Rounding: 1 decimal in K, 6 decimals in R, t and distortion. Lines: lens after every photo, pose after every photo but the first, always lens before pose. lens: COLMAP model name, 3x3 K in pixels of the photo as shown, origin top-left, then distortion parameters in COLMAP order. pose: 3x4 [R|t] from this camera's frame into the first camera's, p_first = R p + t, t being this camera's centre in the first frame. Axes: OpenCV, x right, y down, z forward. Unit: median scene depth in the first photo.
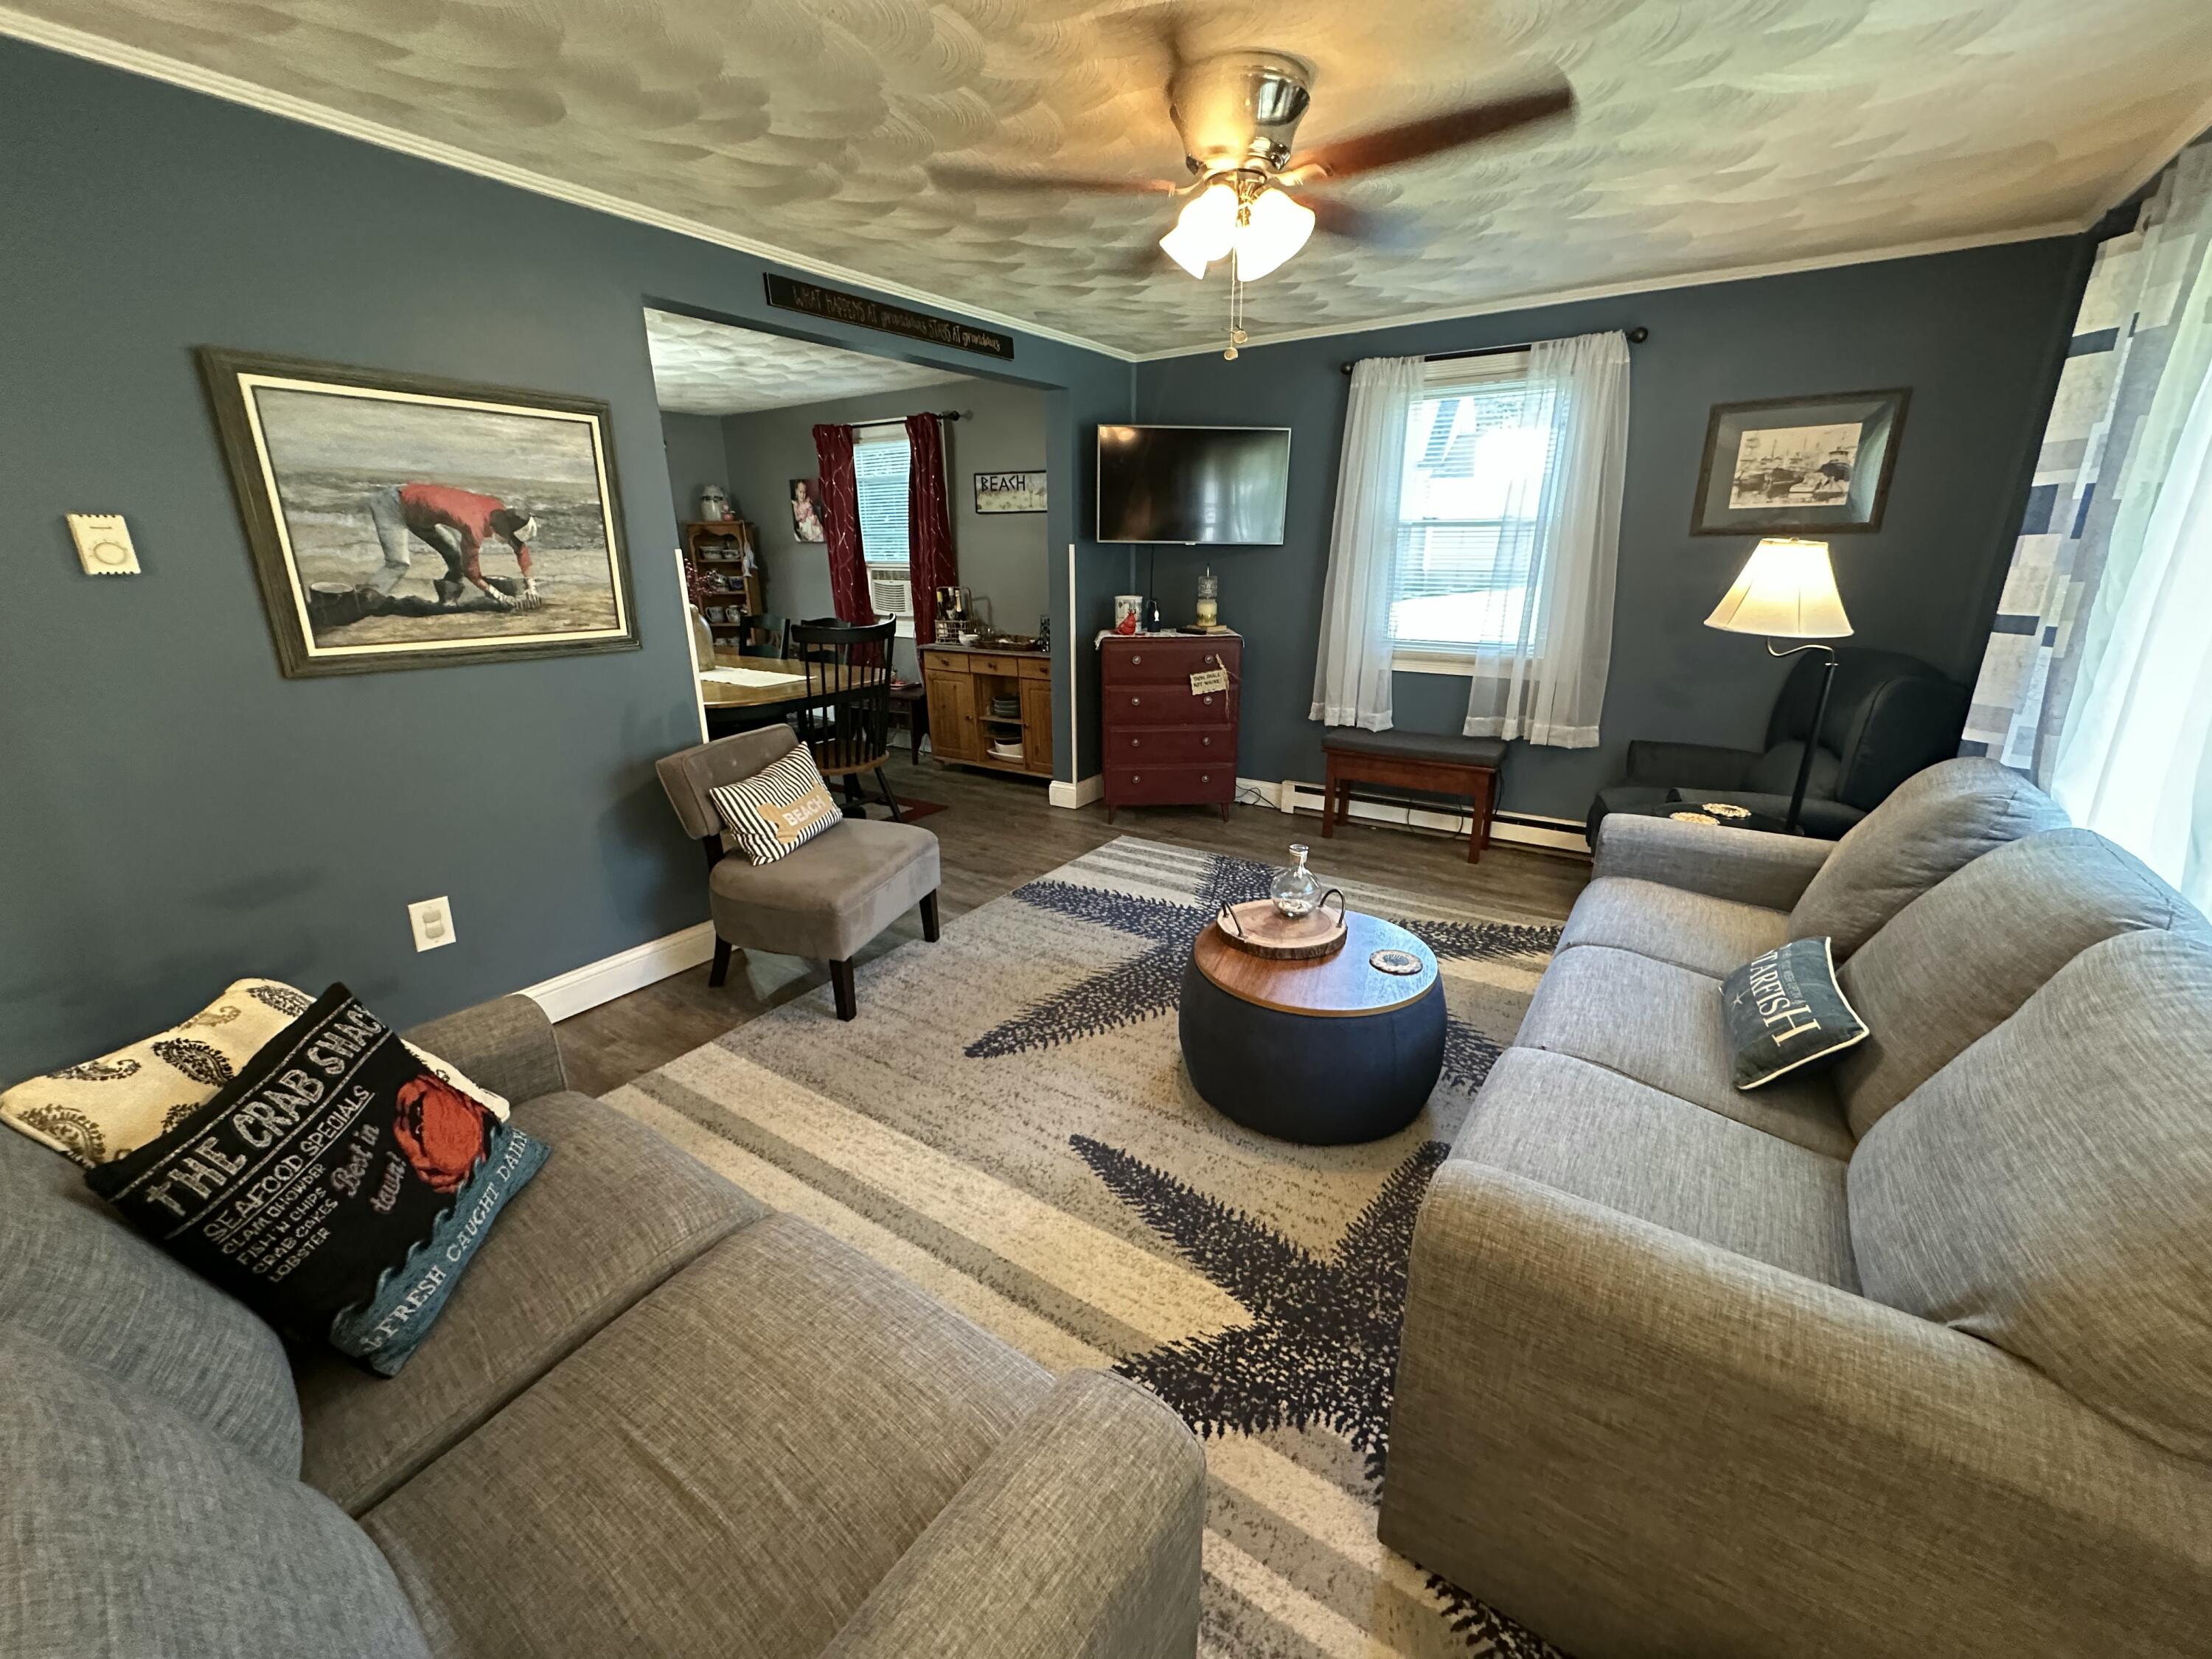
lens RADIAL K [[882.8, 0, 1105.3], [0, 882.8, 827.4], [0, 0, 1]] dist [-0.000118, -0.000297]
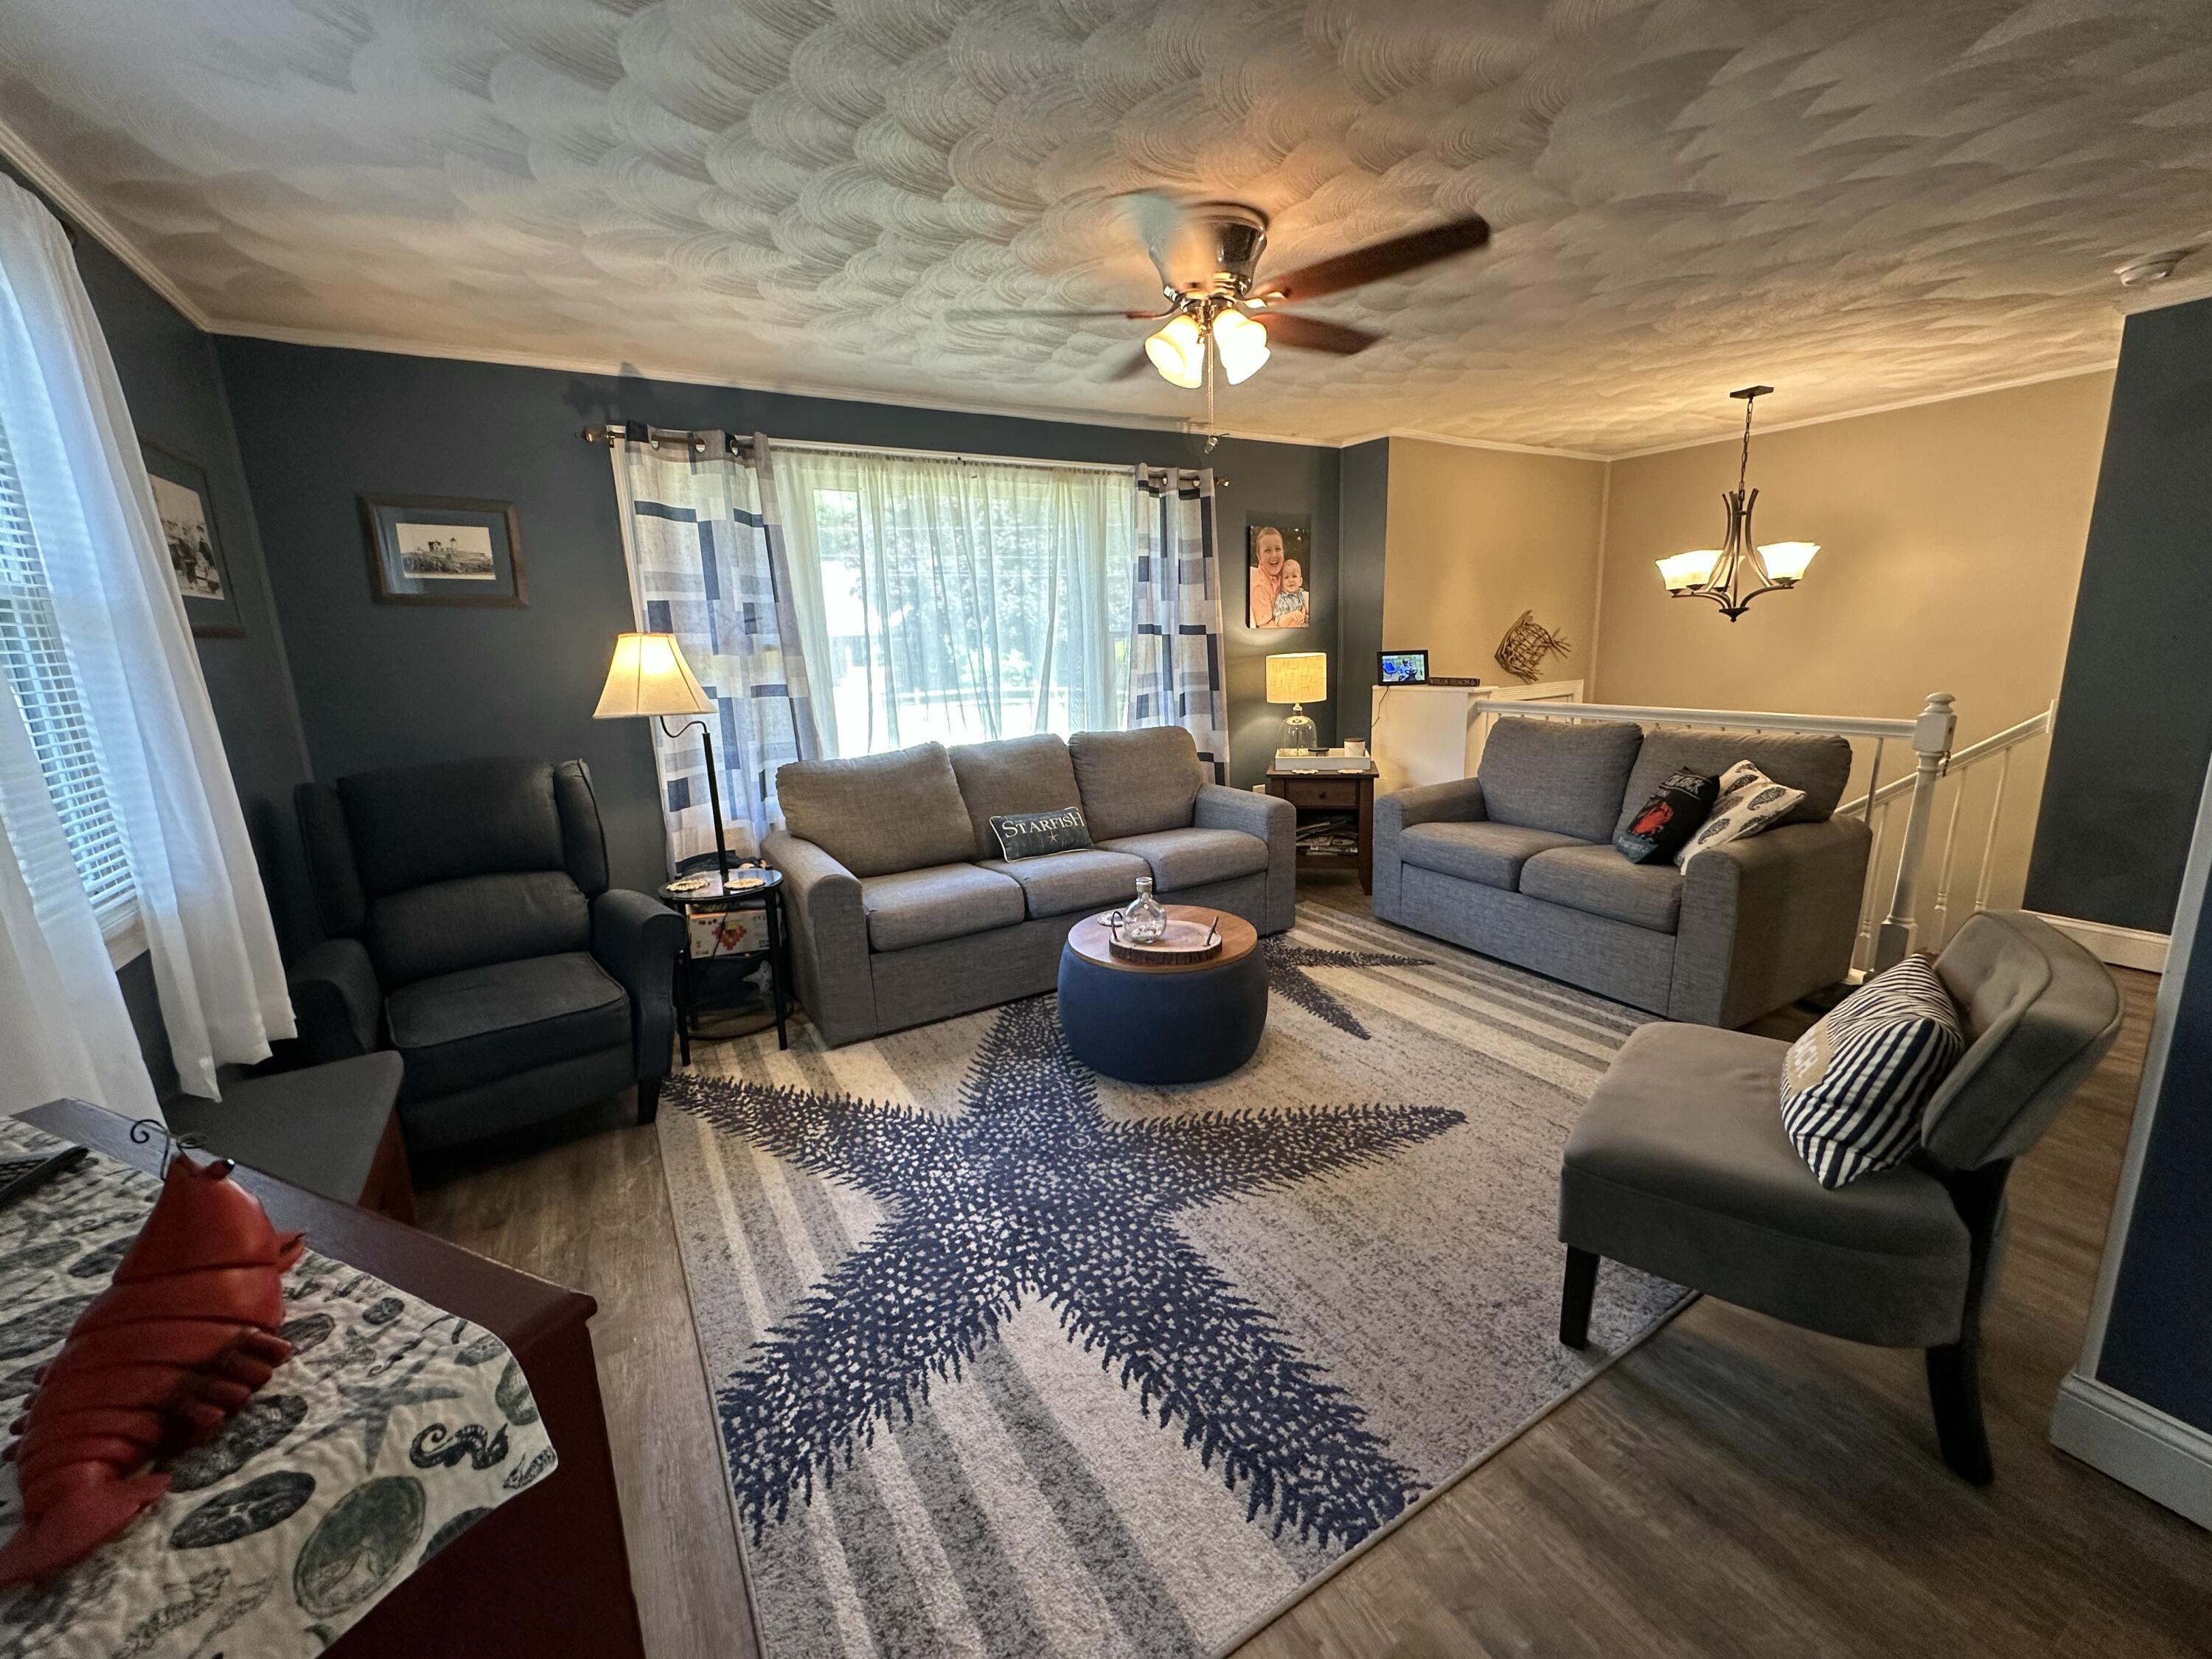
lens RADIAL K [[882.8, 0, 1102.0], [0, 882.8, 830.7], [0, 0, 1]] dist [-0.000118, -0.000297]
pose [[-0.902442, -0.052795, 0.427565, -0.131202], [0.171053, 0.866970, 0.468086, -0.355161], [-0.395398, 0.495557, -0.773359, 1.167634]]
